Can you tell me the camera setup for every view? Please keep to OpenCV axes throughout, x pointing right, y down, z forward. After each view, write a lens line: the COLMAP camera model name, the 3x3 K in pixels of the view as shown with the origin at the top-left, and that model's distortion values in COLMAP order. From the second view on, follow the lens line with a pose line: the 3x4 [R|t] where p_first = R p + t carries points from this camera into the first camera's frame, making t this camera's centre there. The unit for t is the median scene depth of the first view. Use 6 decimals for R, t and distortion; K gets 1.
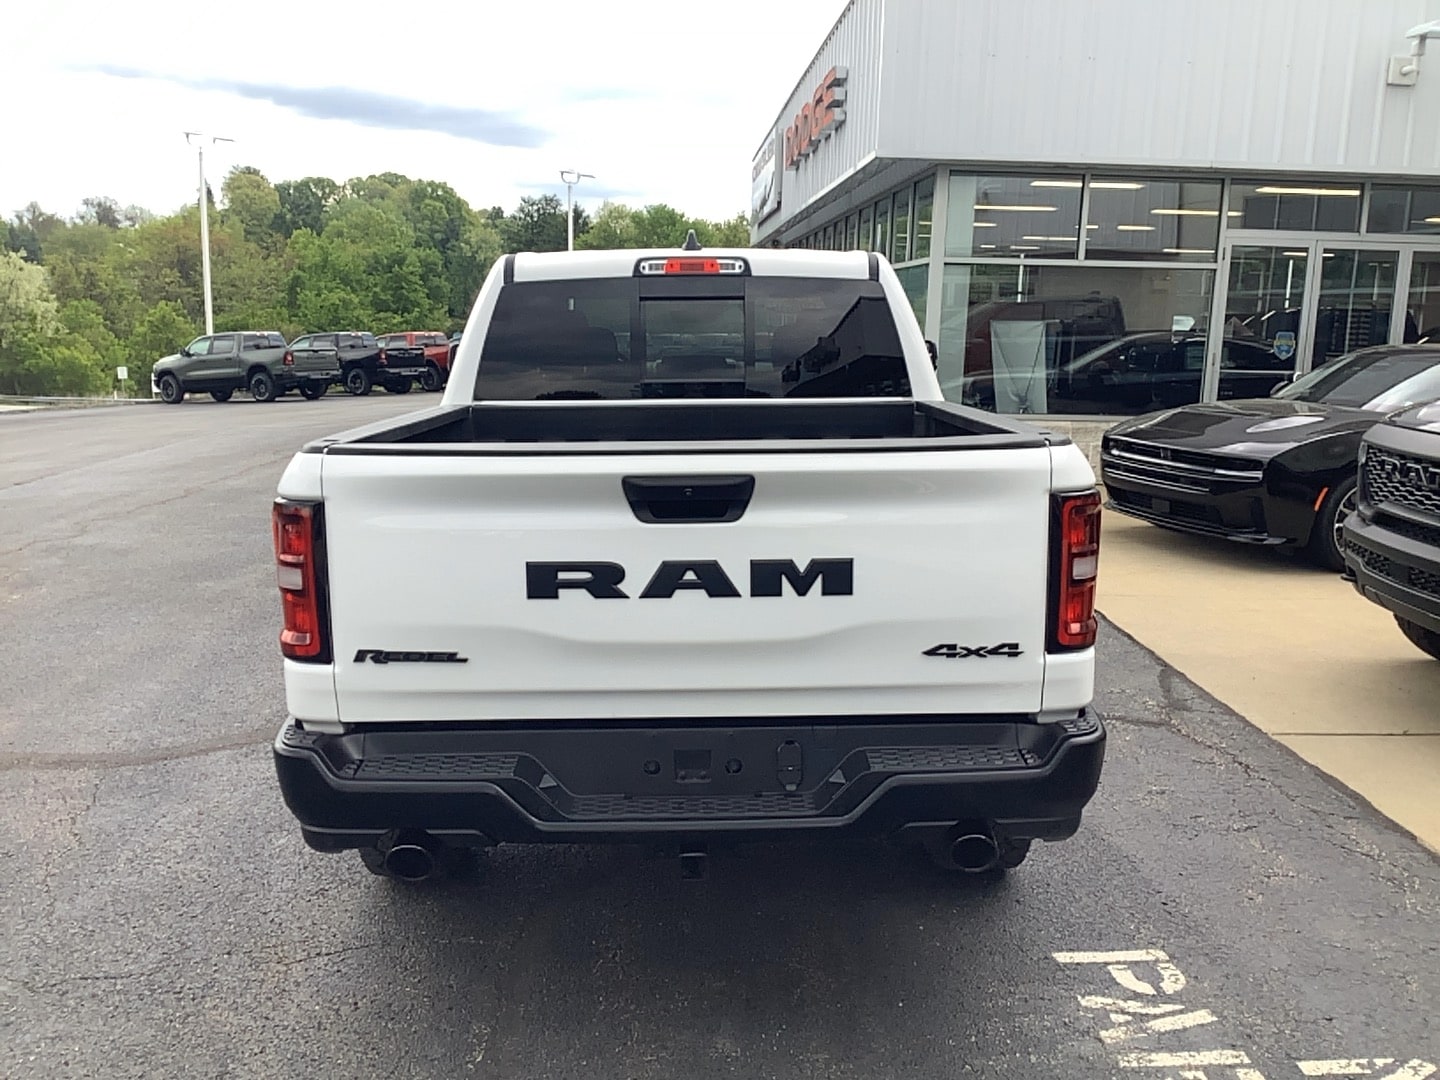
lens RADIAL K [[1302.4, 0, 723.8], [0, 1302.4, 547.0], [0, 0, 1]] dist [0.060616, -0.104056]
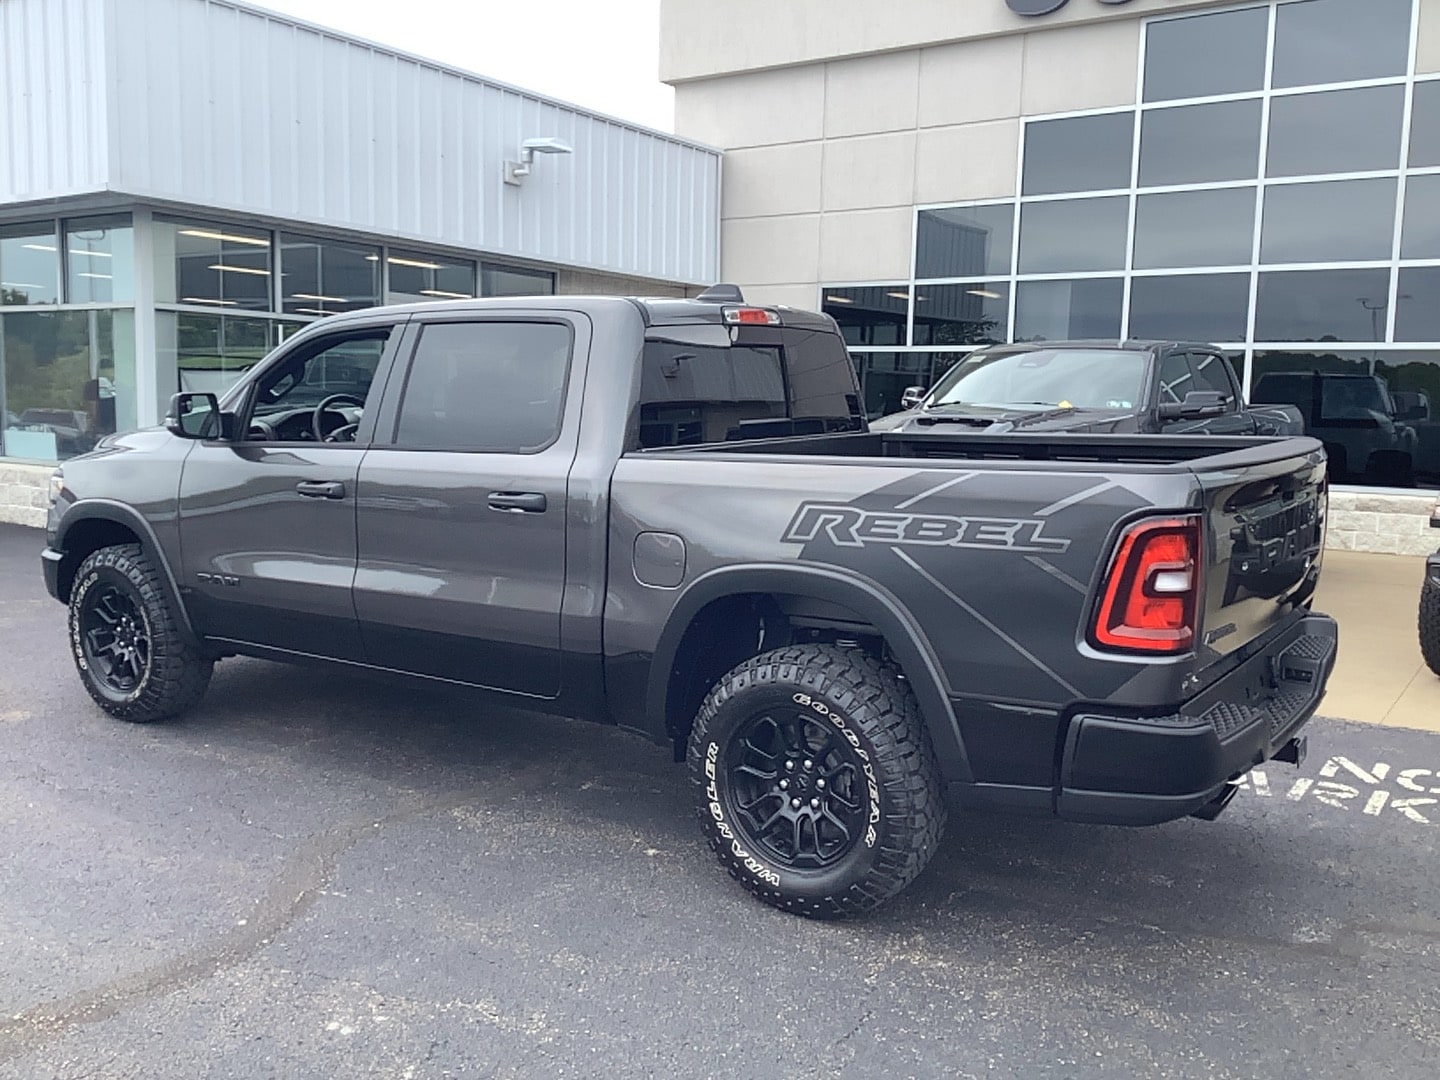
lens RADIAL K [[1302.4, 0, 721.3], [0, 1302.4, 548.5], [0, 0, 1]] dist [0.060616, -0.104056]
pose [[0.586270, -0.104354, 0.803367, -1.062135], [0.134491, 0.990445, 0.030508, -0.064915], [-0.798874, 0.090159, 0.594703, 0.385569]]
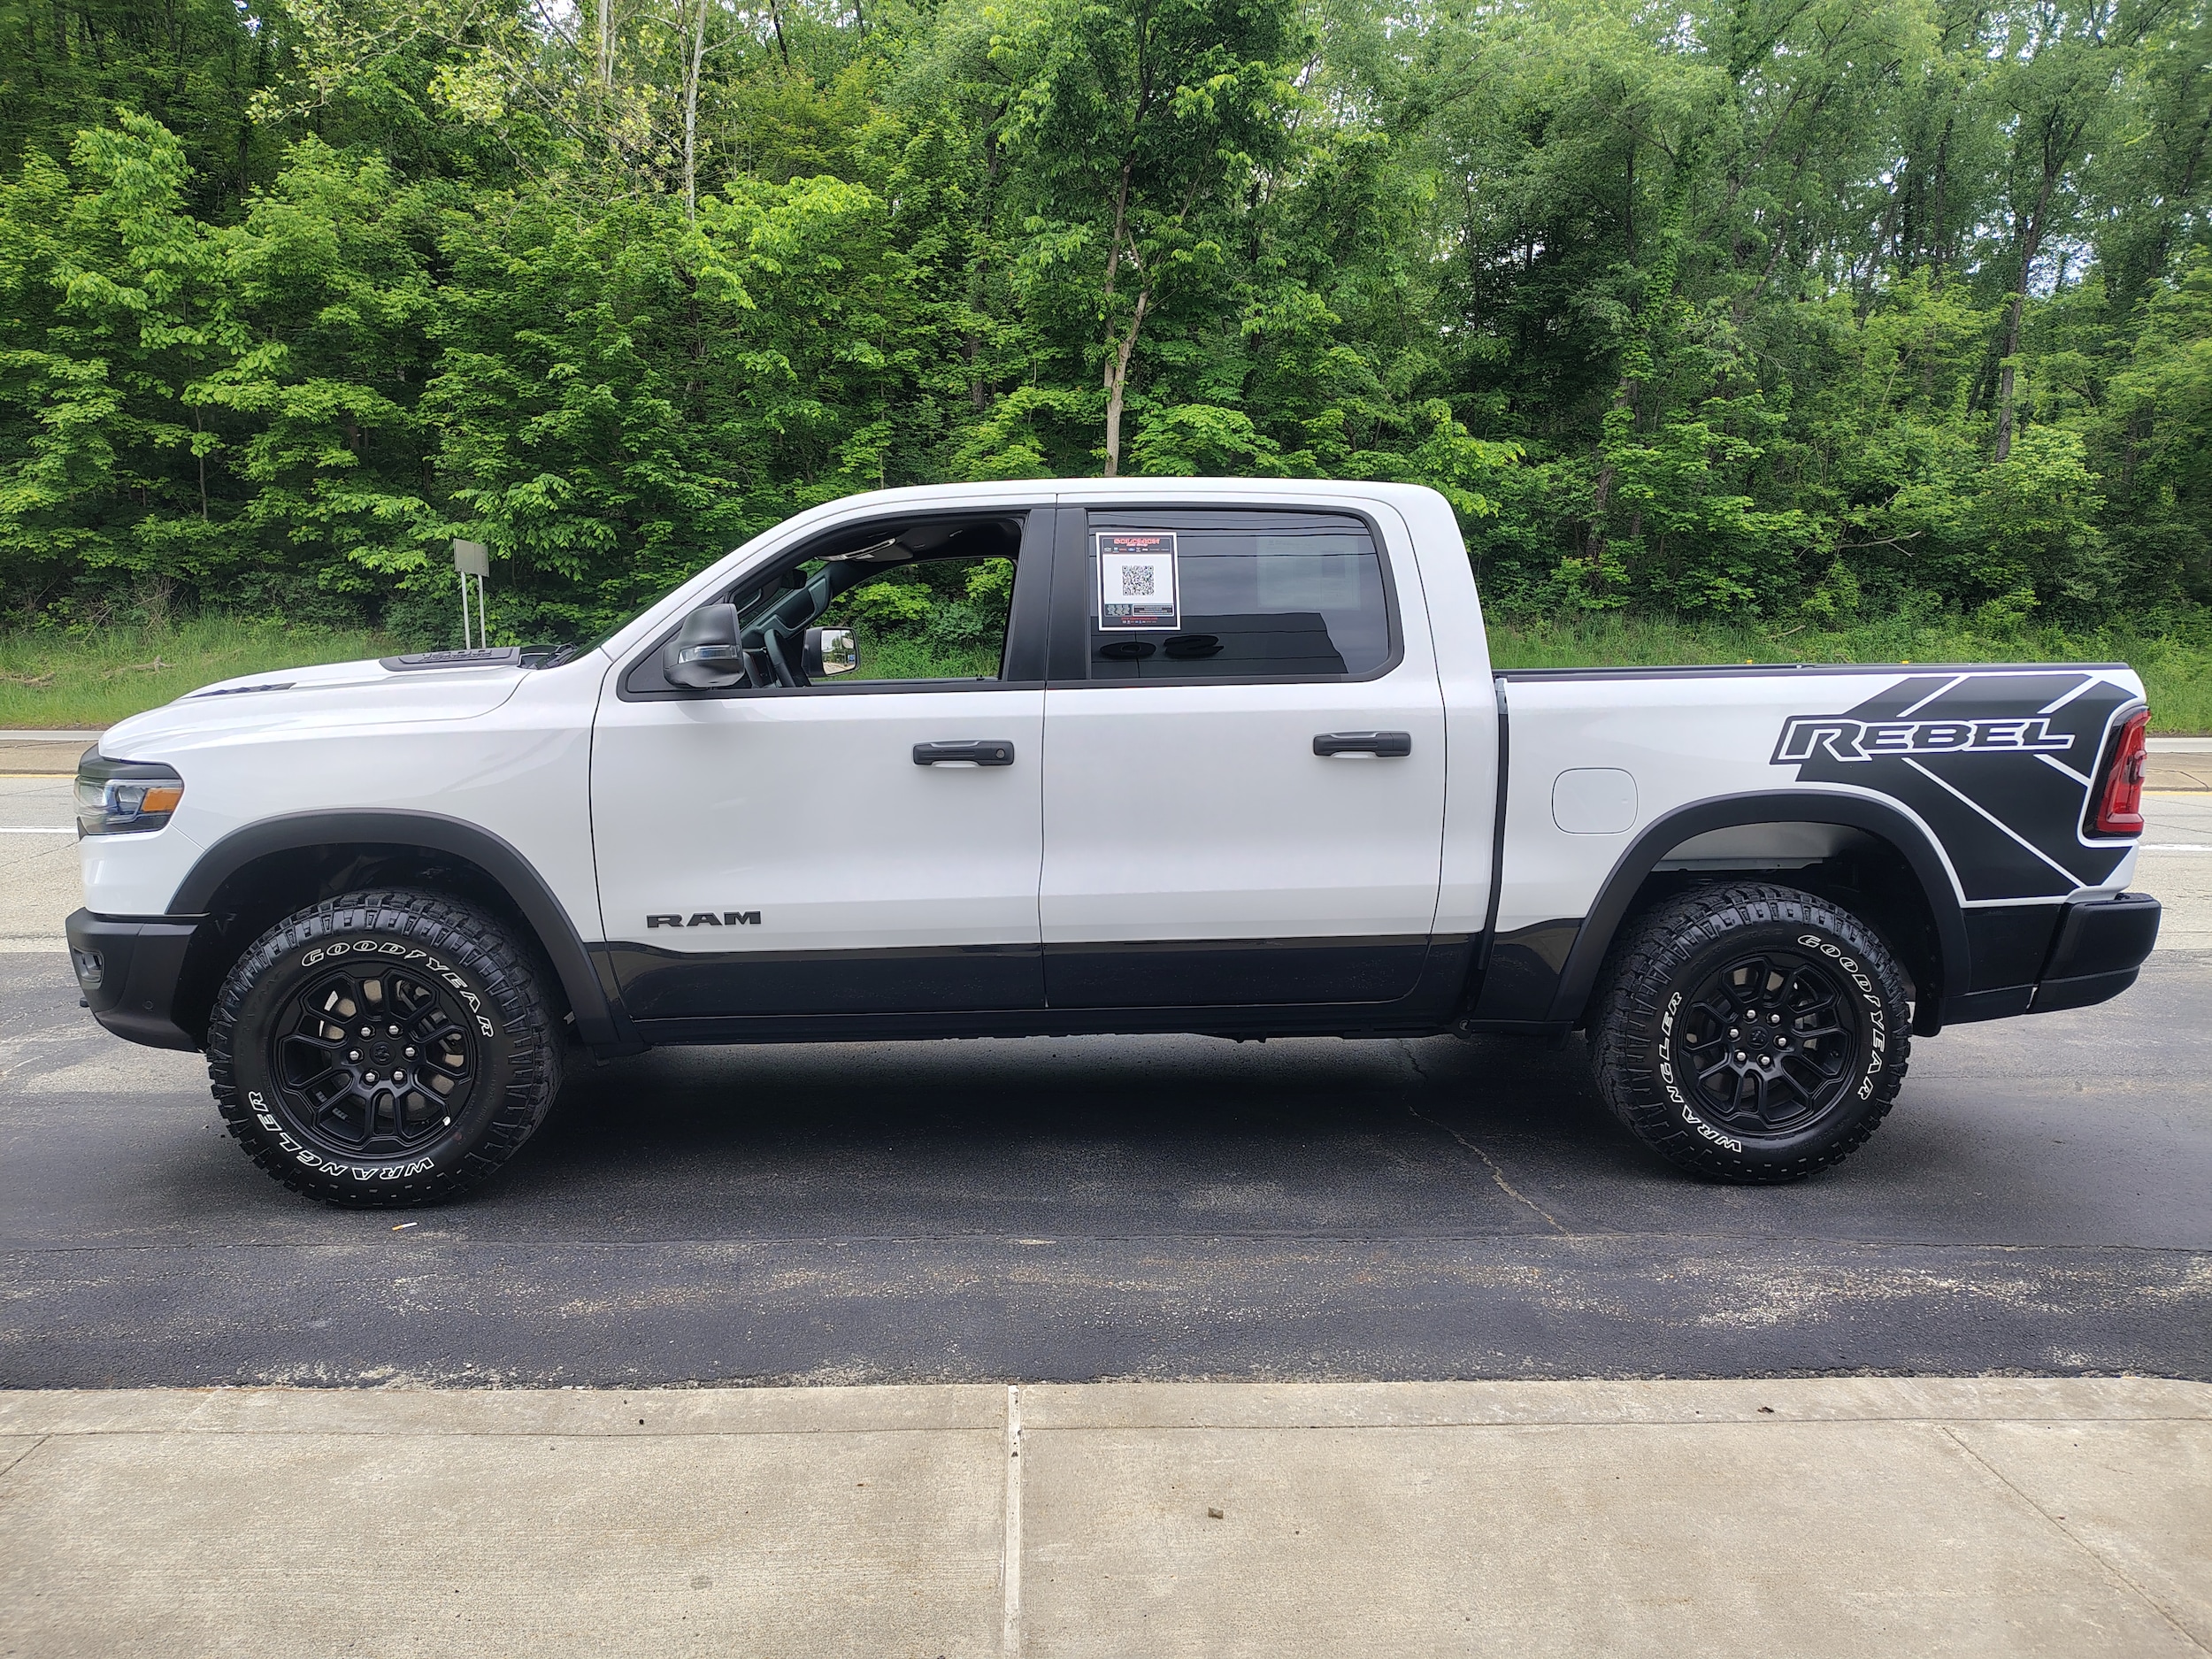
lens RADIAL K [[1515.8, 0, 1091.1], [0, 1515.8, 839.6], [0, 0, 1]] dist [0.032562, -0.029318]
pose [[-0.057883, -0.108616, 0.992397, -1.146304], [0.176207, 0.977346, 0.117247, -0.166887], [-0.982650, 0.181654, -0.037432, 1.332329]]
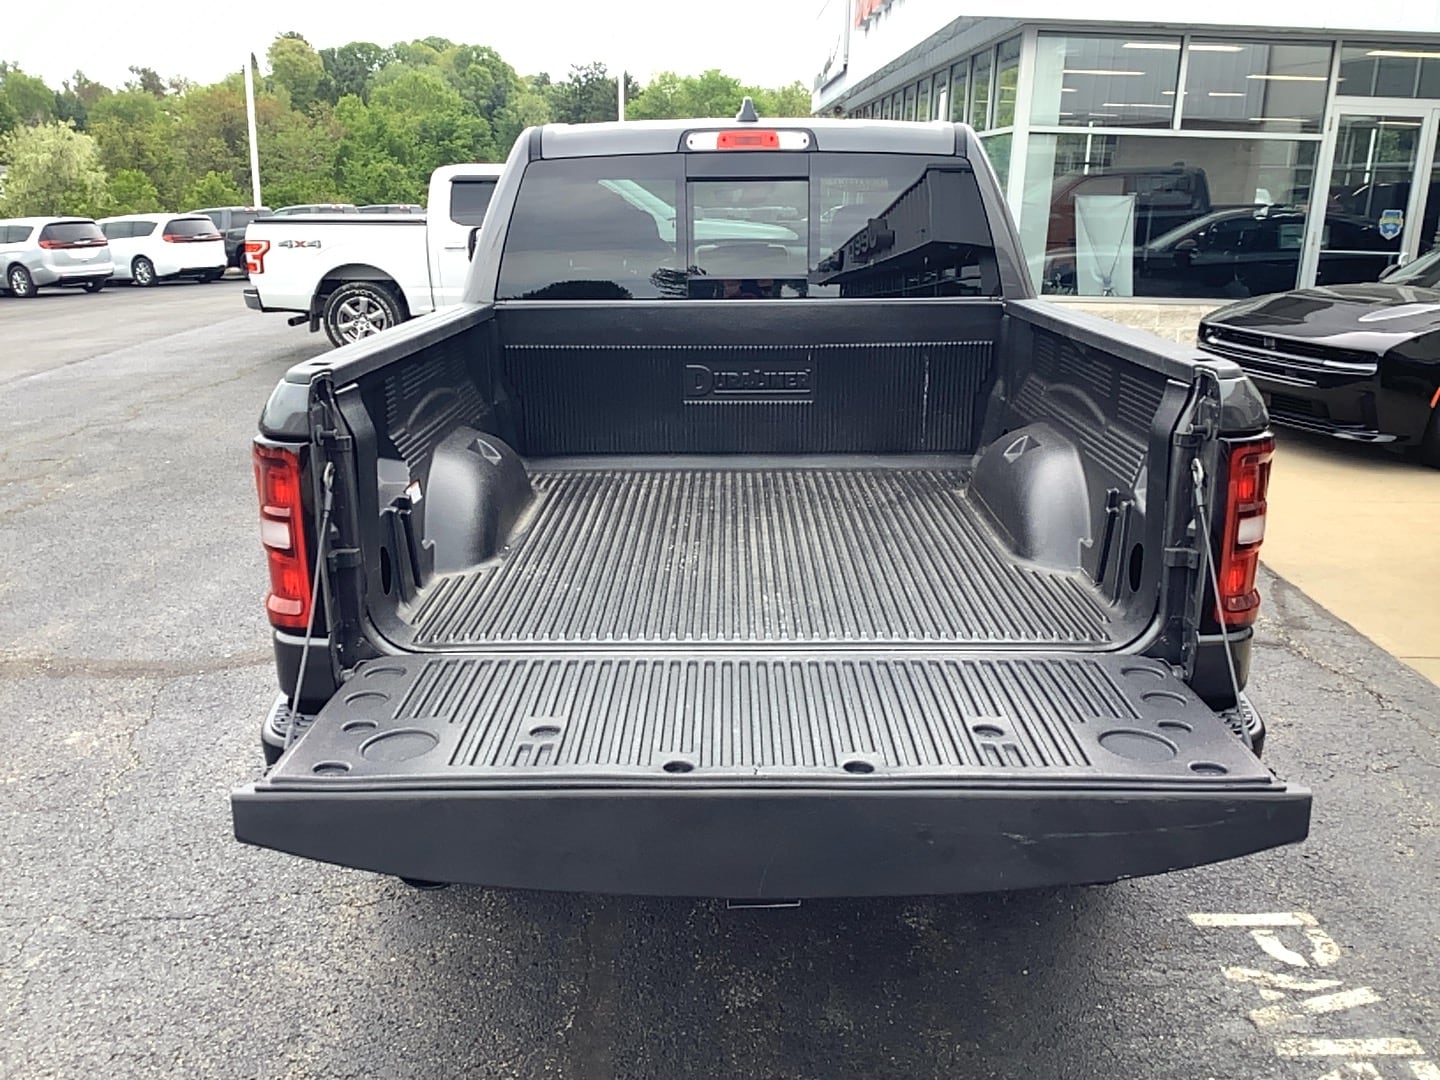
lens RADIAL K [[1302.4, 0, 721.4], [0, 1302.4, 550.0], [0, 0, 1]] dist [0.060616, -0.104056]
pose [[0.999212, 0.012381, -0.037701, -0.034880], [-0.008742, 0.995420, 0.095194, -0.021946], [0.038707, -0.094789, 0.994745, 0.085538]]
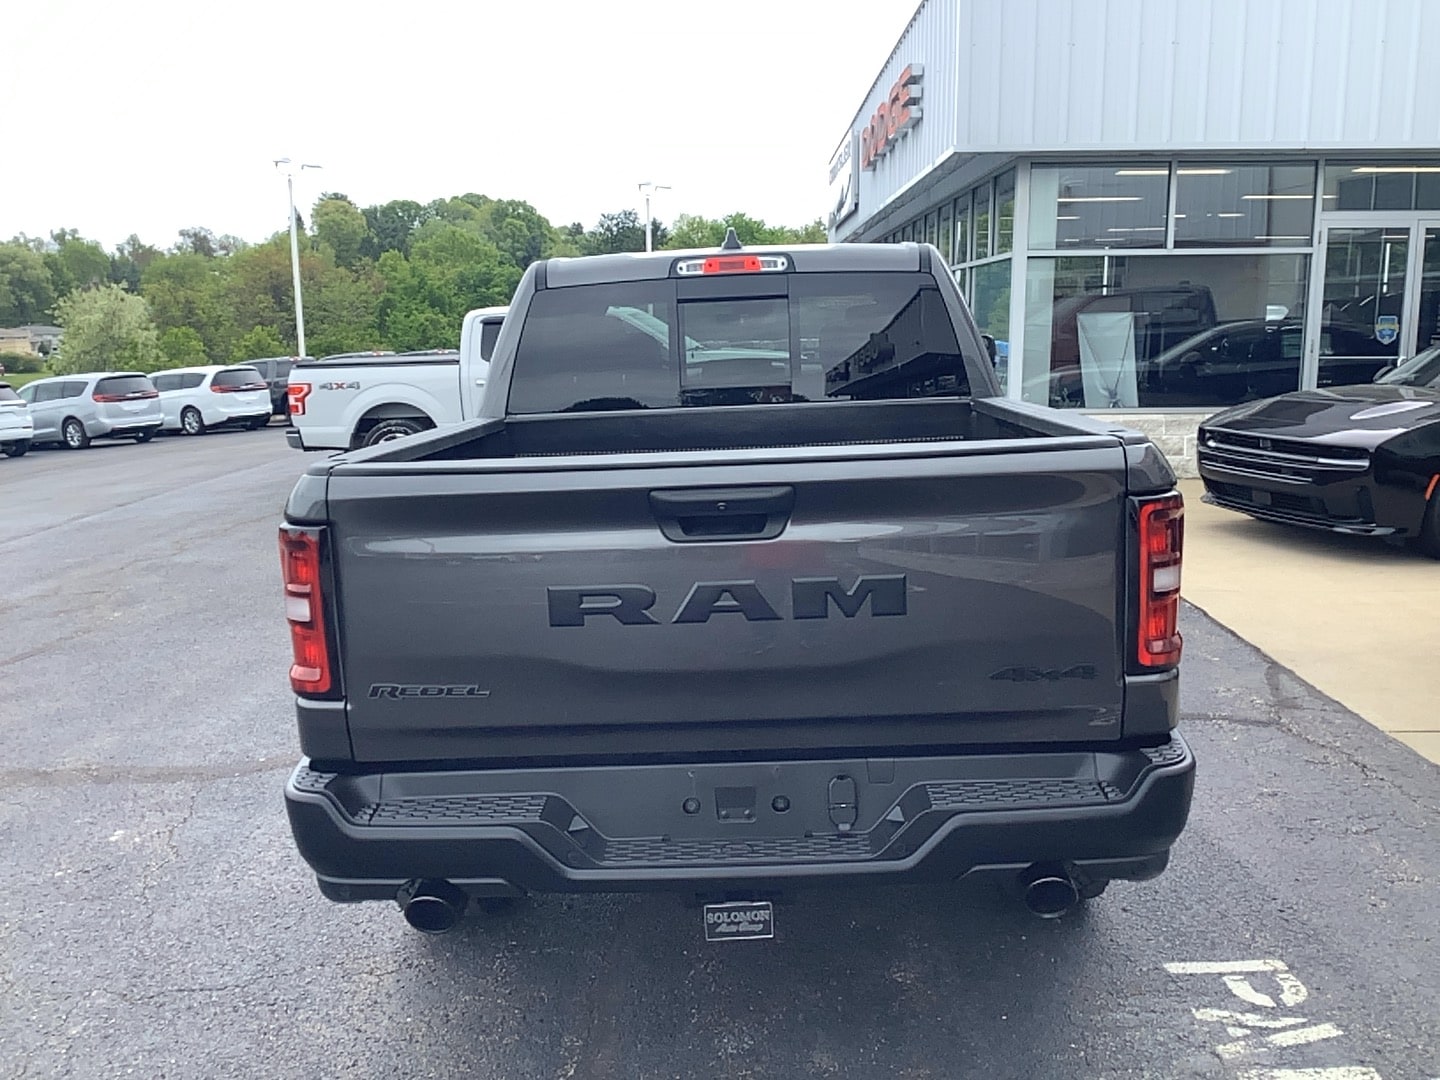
lens RADIAL K [[1302.4, 0, 722.9], [0, 1302.4, 541.9], [0, 0, 1]] dist [0.060616, -0.104056]
pose [[0.997586, -0.022944, -0.065542, 0.000207], [0.022324, 0.999699, -0.010174, 0.004194], [0.065755, 0.008687, 0.997798, 0.017864]]
